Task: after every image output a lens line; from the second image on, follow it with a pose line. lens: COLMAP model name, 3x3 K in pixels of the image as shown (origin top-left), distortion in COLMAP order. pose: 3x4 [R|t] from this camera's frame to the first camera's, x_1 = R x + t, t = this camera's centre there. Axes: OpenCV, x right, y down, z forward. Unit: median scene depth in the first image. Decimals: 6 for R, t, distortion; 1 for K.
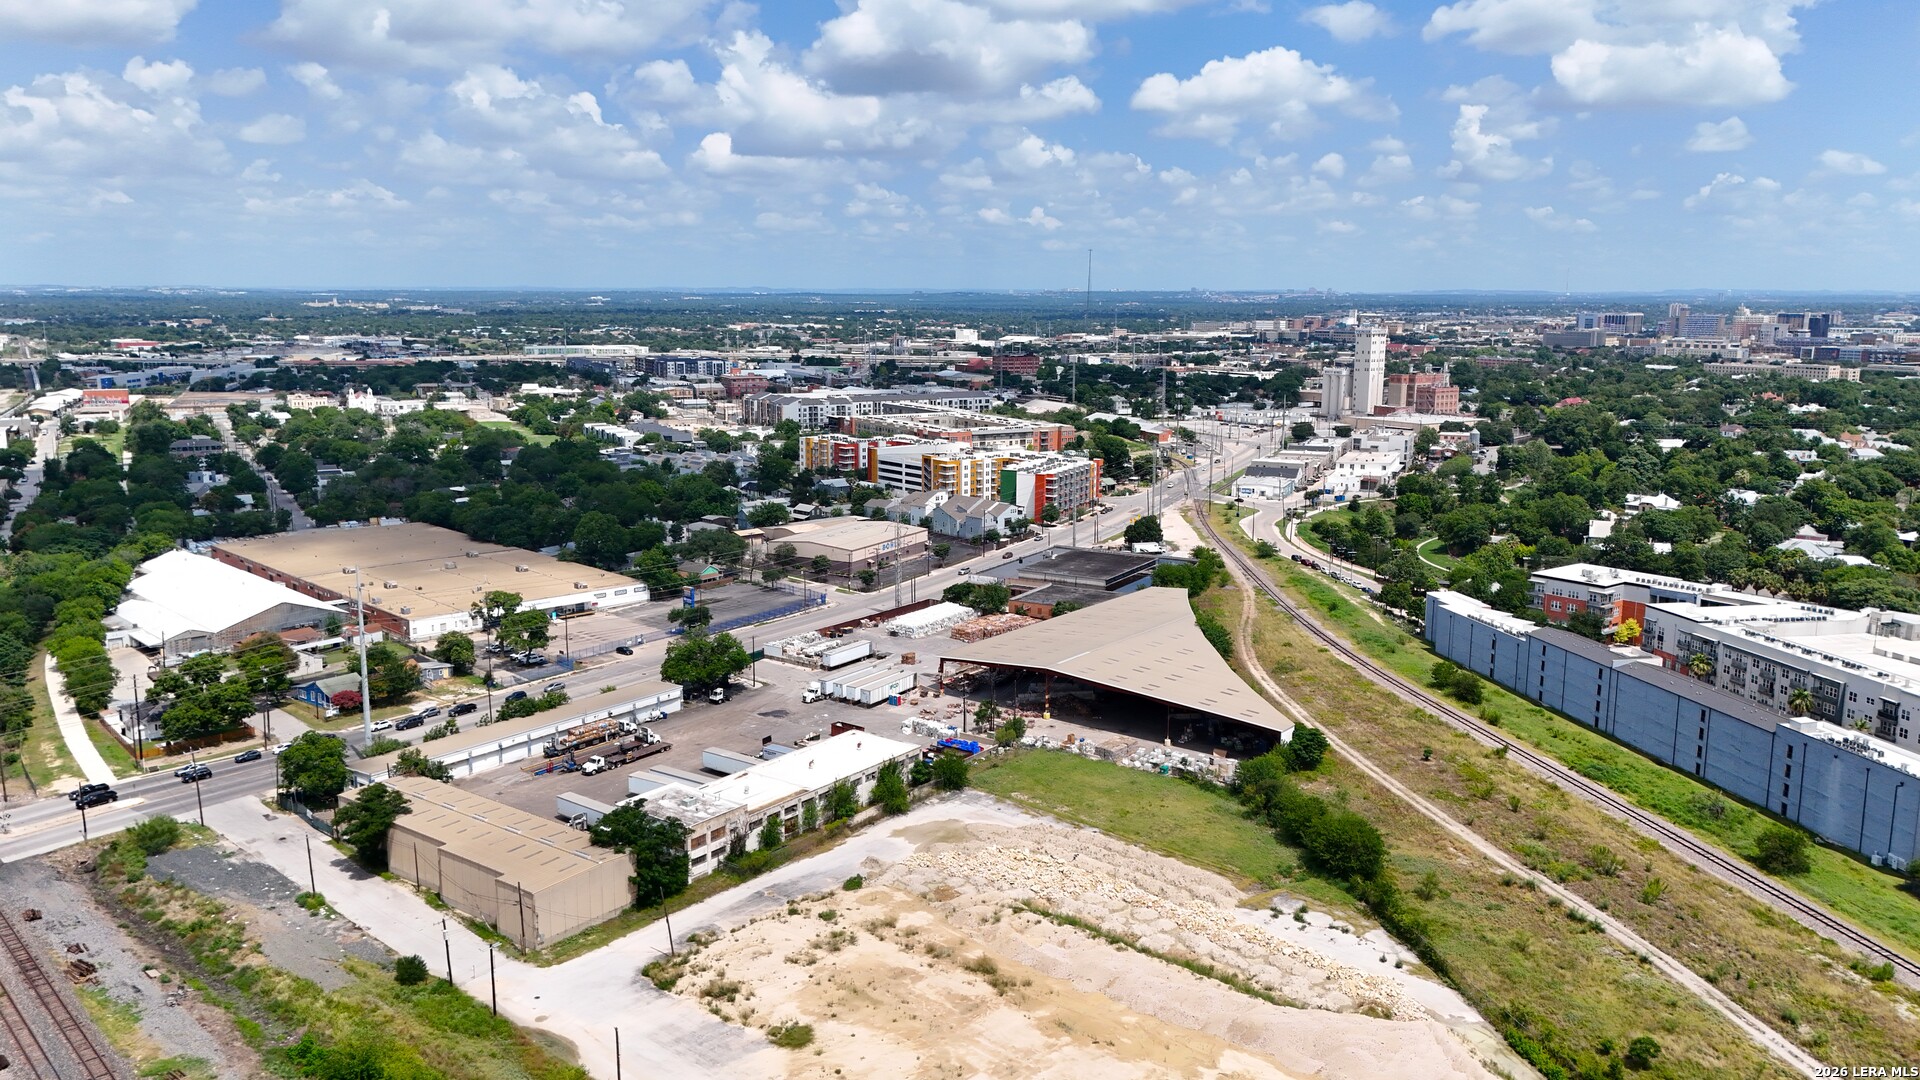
lens RADIAL K [[1405.0, 0, 953.2], [0, 1405.0, 547.5], [0, 0, 1]] dist [0.078315, -0.087664]
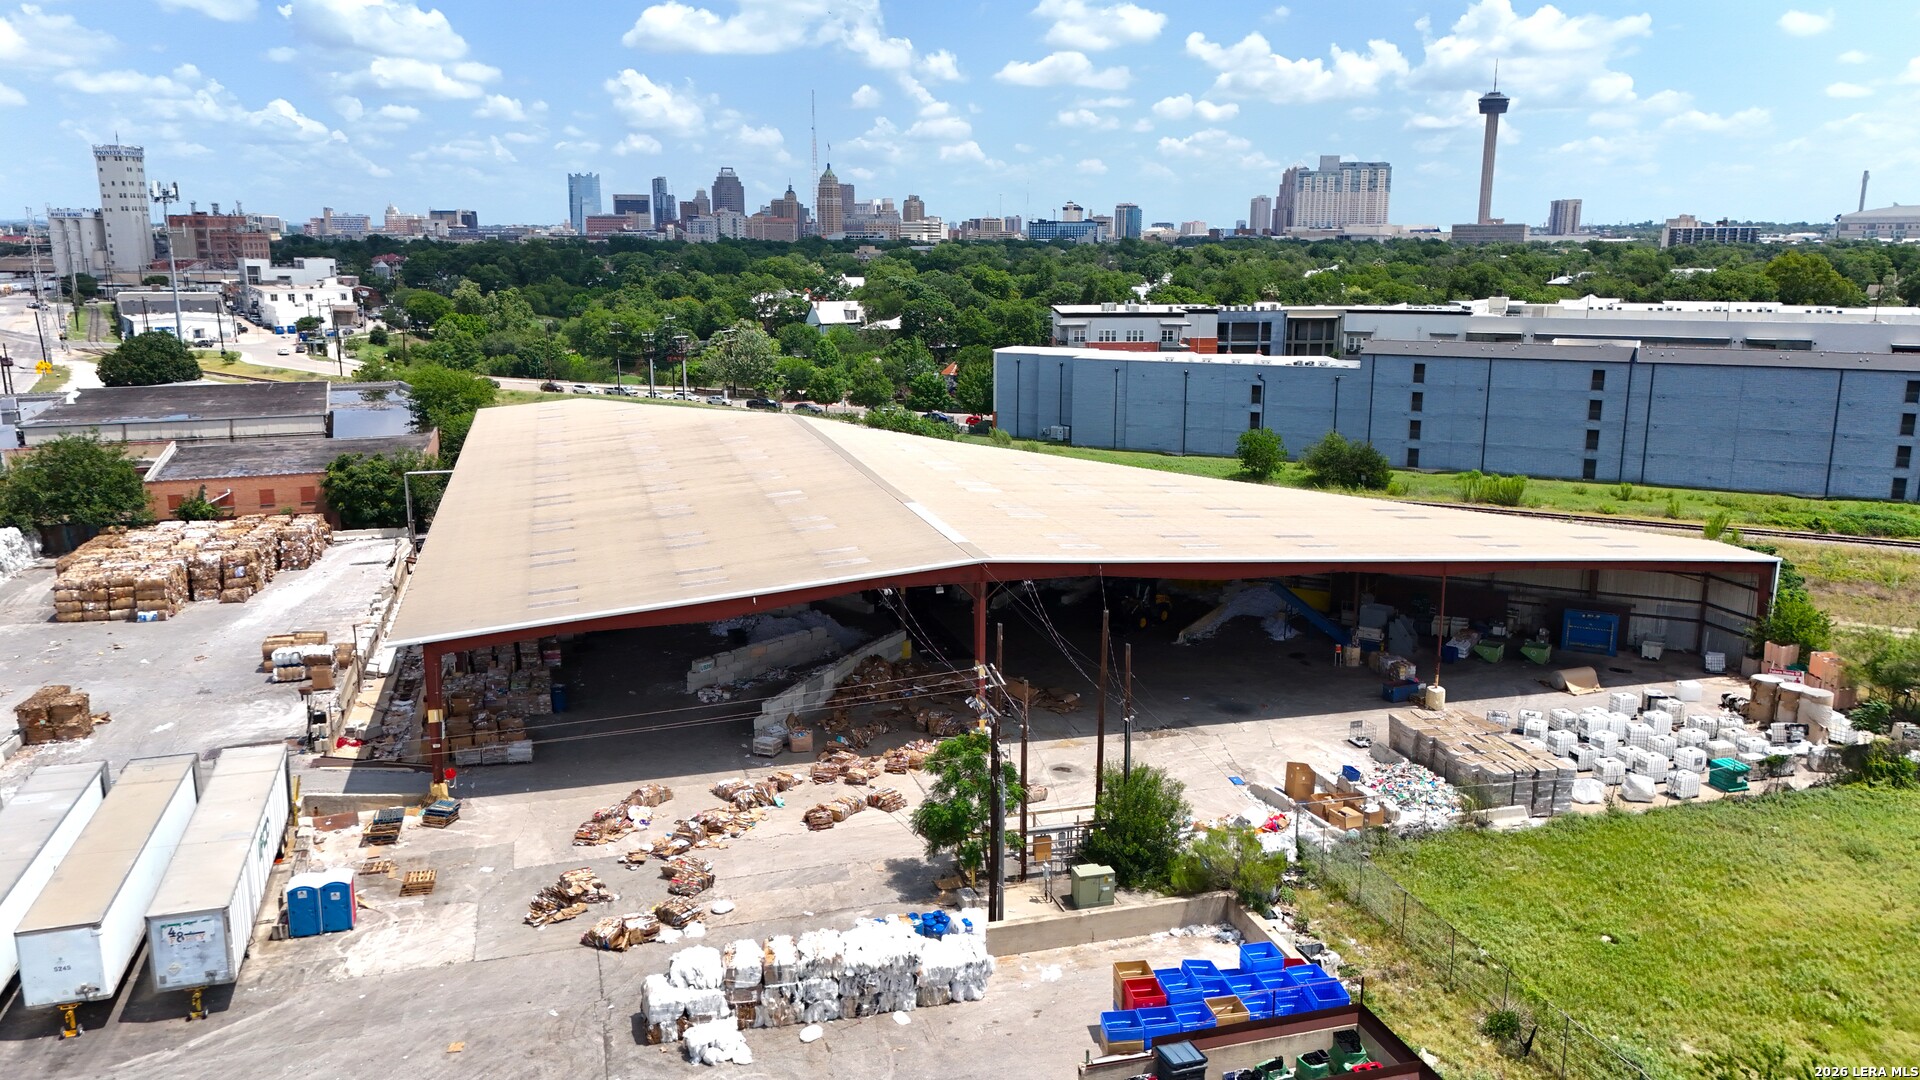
lens RADIAL K [[1407.0, 0, 960.0], [0, 1407.0, 540.0], [0, 0, 1]] dist [0.082431, -0.079876]
pose [[0.596761, -0.172210, 0.783722, -0.133033], [0.142215, 0.983936, 0.107914, 0.051502], [-0.789716, 0.047058, 0.611666, 0.812158]]
